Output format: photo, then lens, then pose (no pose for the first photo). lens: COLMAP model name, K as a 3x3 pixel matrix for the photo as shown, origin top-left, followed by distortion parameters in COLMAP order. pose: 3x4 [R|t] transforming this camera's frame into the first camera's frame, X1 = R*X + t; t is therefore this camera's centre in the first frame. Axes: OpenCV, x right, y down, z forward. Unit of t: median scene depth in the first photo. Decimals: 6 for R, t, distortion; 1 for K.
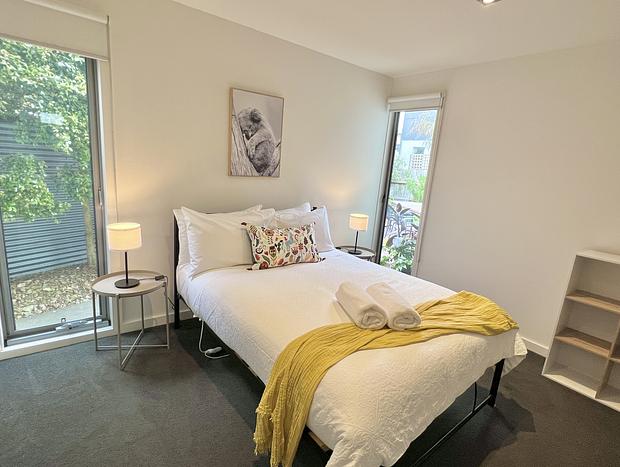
lens RADIAL K [[332.7, 0, 309.0], [0, 332.7, 236.1], [0, 0, 1]] dist [0.004079, -0.000864]
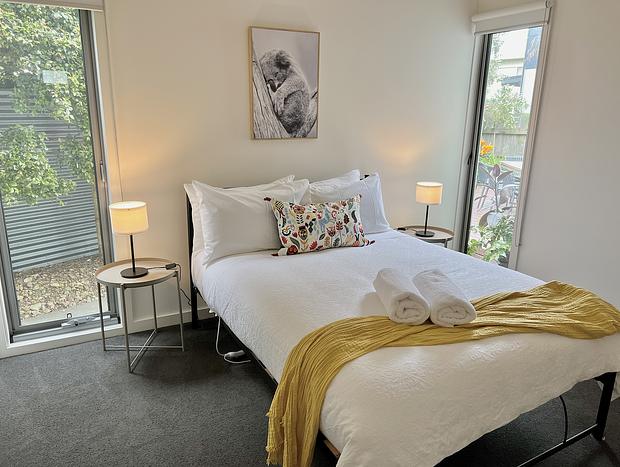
lens RADIAL K [[466.0, 0, 310.0], [0, 466.0, 233.5], [0, 0, 1]] dist [0.064661, -0.075711]
pose [[0.984092, -0.017481, -0.176797, 0.103823], [0.023100, 0.999290, 0.029776, 0.015136], [0.176151, -0.033386, 0.983797, -0.094275]]
